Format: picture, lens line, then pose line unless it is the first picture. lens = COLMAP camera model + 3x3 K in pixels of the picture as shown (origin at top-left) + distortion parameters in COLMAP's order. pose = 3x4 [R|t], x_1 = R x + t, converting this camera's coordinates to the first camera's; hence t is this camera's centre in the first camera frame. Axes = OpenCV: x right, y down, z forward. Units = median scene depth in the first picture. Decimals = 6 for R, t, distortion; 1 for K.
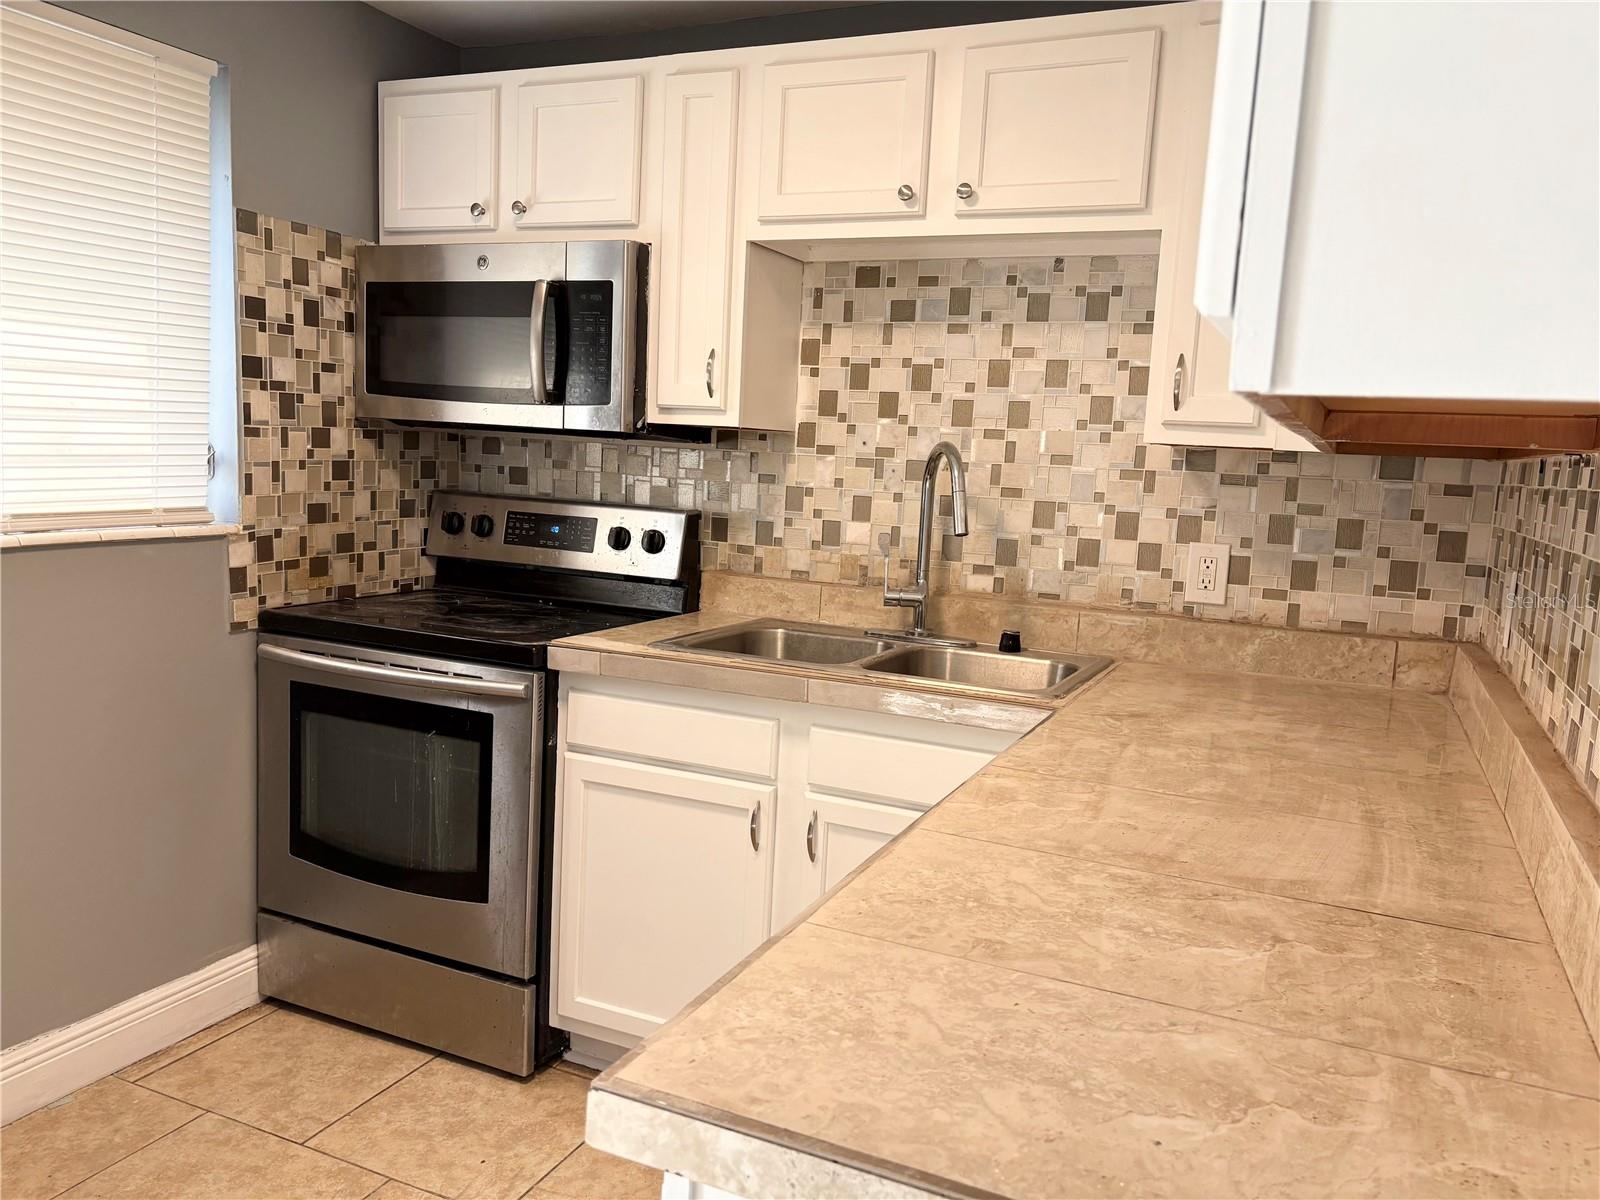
lens RADIAL K [[1223.6, 0, 775.9], [0, 1223.6, 621.6], [0, 0, 1]] dist [0.061650, -0.069320]
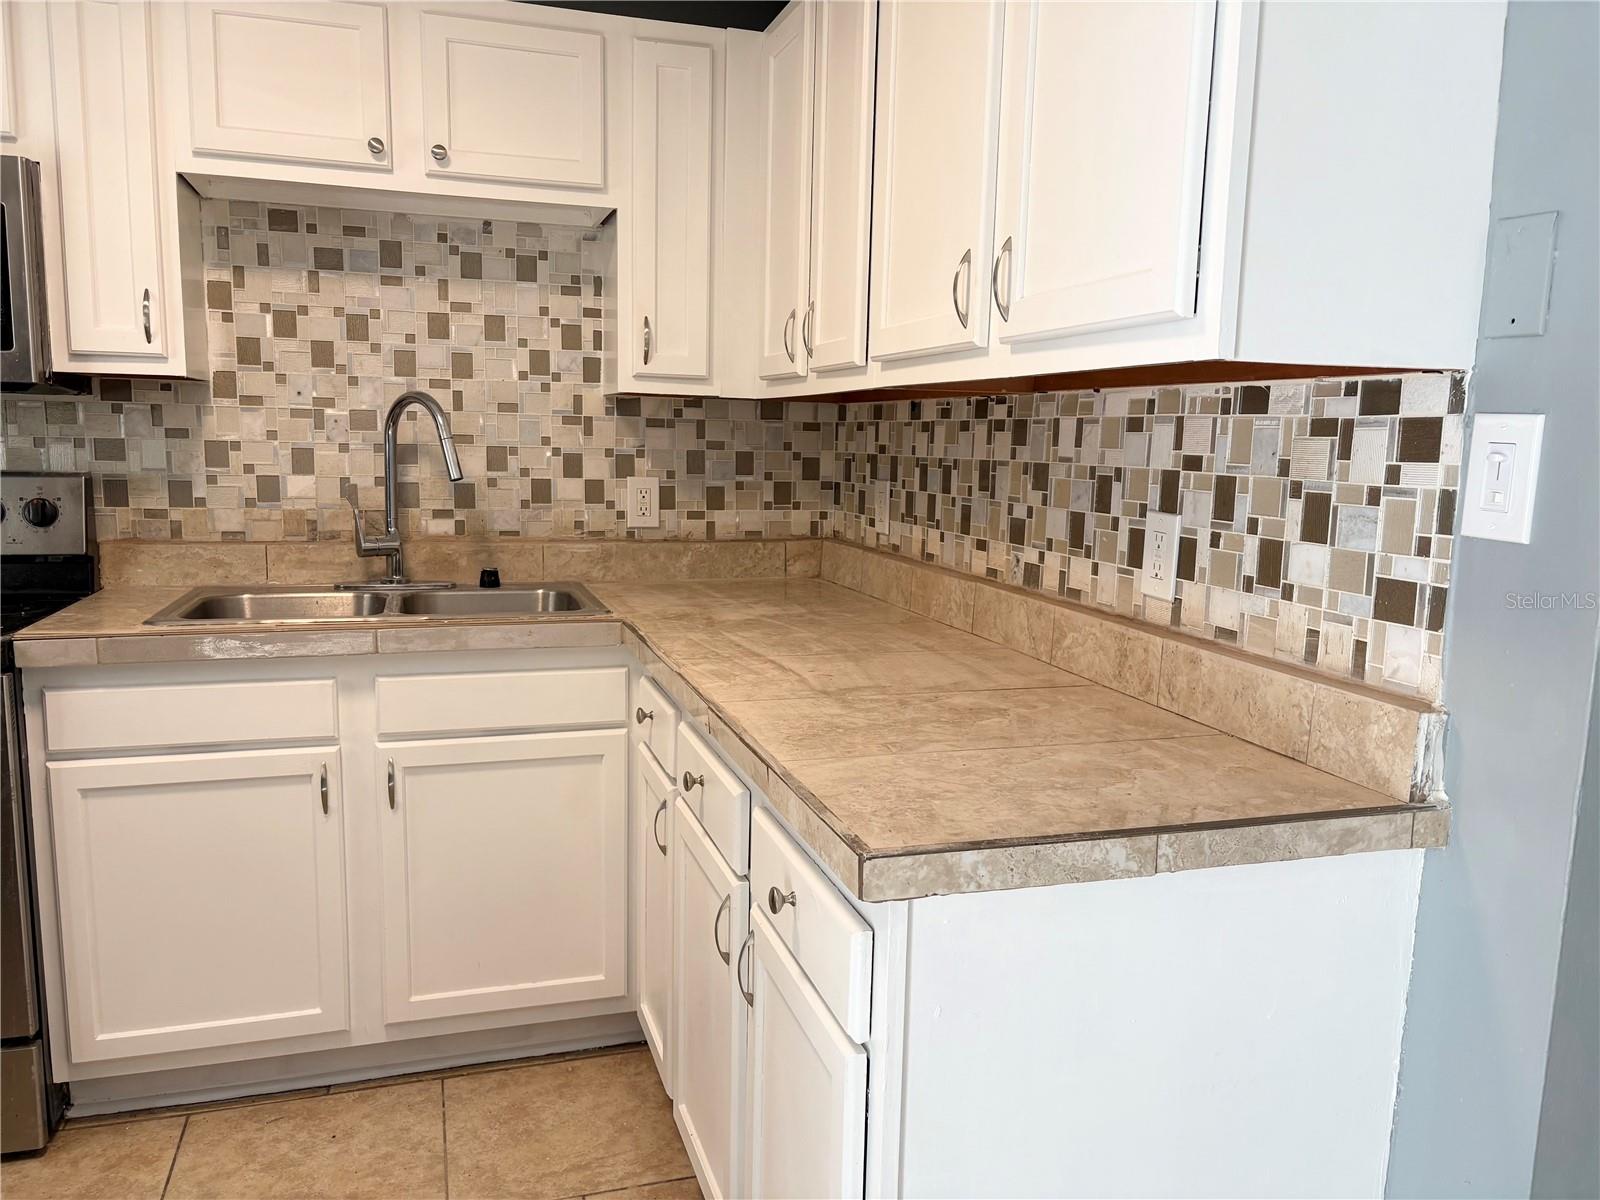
lens RADIAL K [[1223.6, 0, 816.9], [0, 1223.6, 617.0], [0, 0, 1]] dist [0.061650, -0.069320]
pose [[0.734126, -0.131221, 0.666214, -0.330013], [0.109055, 0.991198, 0.075060, 0.000689], [-0.670199, 0.017550, 0.741974, 0.005685]]
